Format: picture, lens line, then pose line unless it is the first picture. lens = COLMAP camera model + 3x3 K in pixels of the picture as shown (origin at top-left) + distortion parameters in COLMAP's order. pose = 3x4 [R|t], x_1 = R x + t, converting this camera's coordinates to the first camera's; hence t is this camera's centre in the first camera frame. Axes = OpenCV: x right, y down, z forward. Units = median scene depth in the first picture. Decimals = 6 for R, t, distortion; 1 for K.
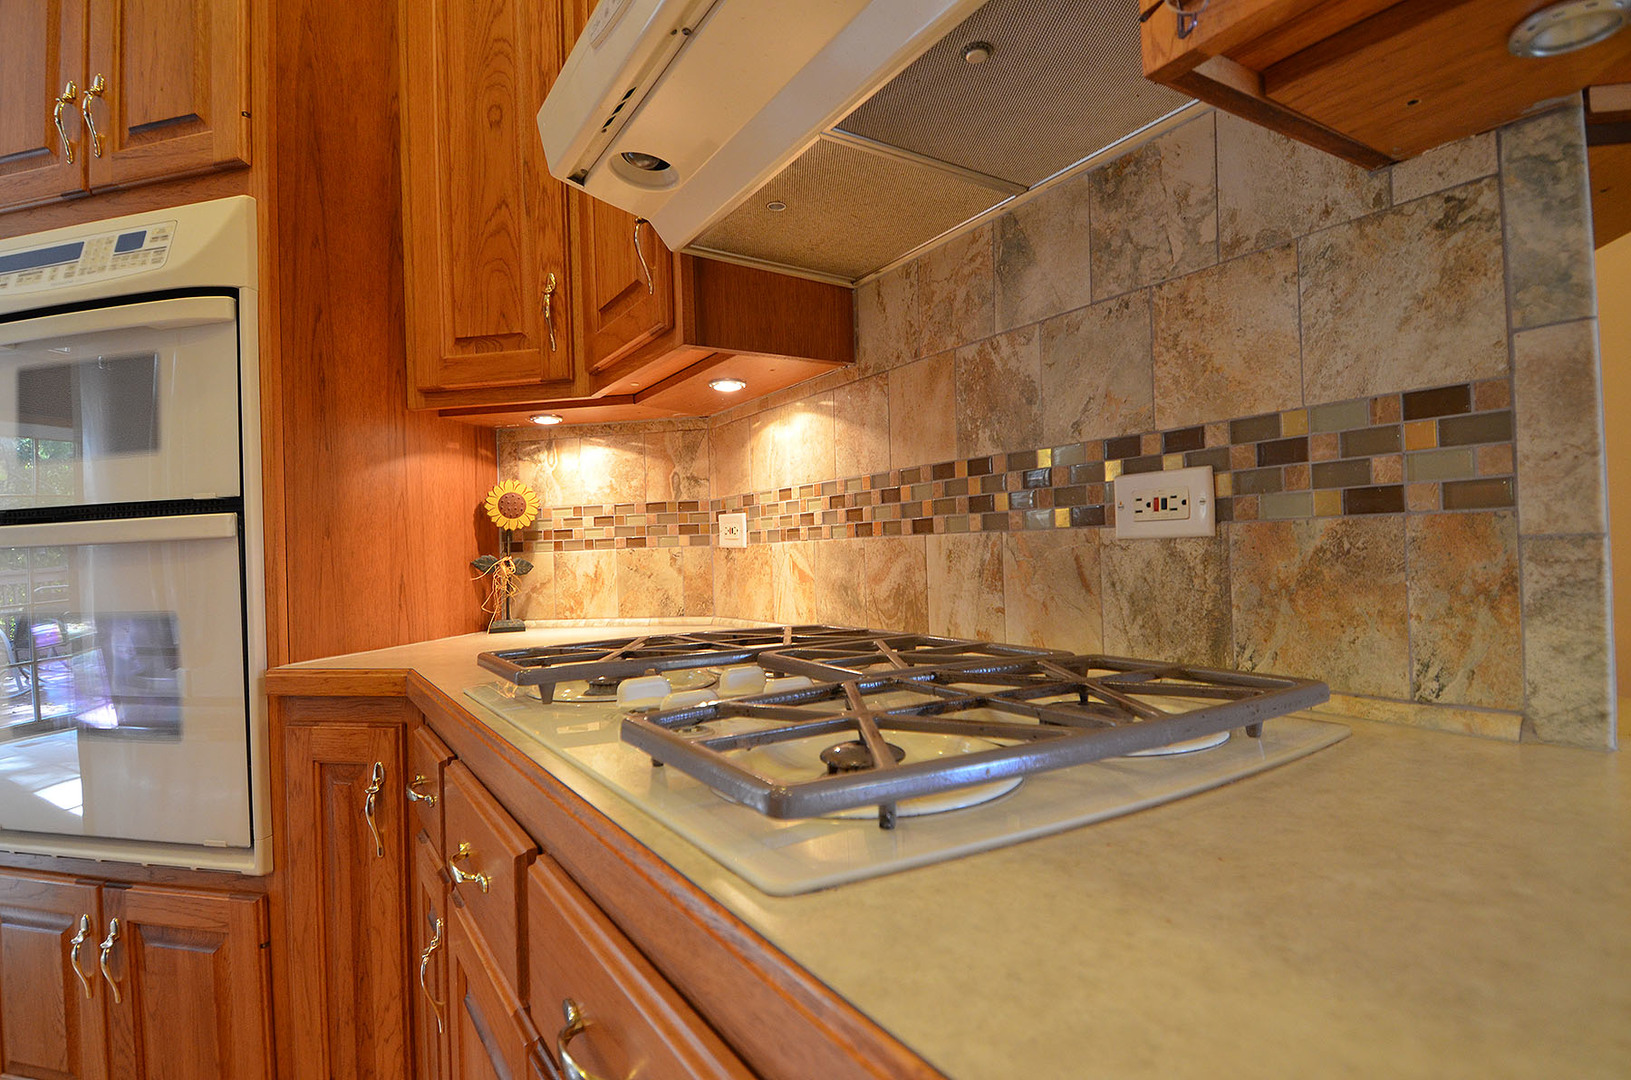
lens RADIAL K [[846.4, 0, 816.5], [0, 846.4, 539.1], [0, 0, 1]] dist [0.048988, -0.054100]
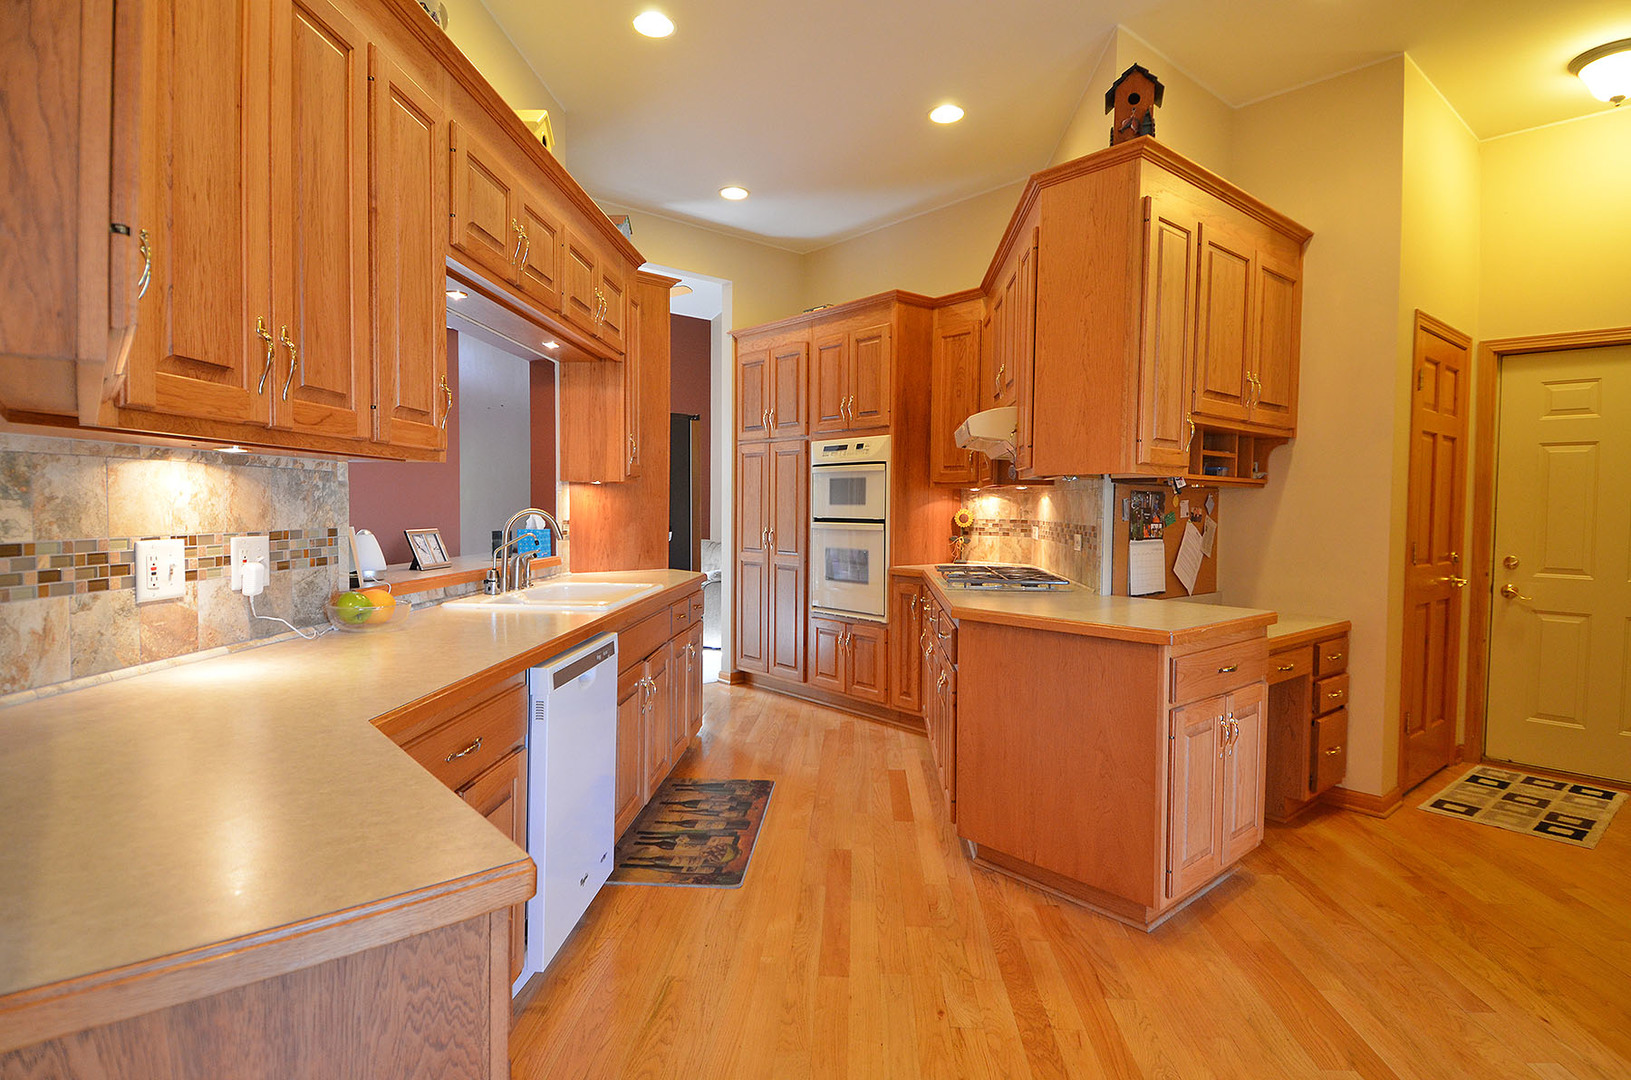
lens RADIAL K [[846.4, 0, 816.5], [0, 846.4, 539.1], [0, 0, 1]] dist [0.048988, -0.054100]
pose [[0.808712, 0.062451, -0.584880, 1.040086], [-0.027976, 0.997306, 0.067806, -0.174416], [0.587539, -0.038473, 0.808281, -1.802181]]
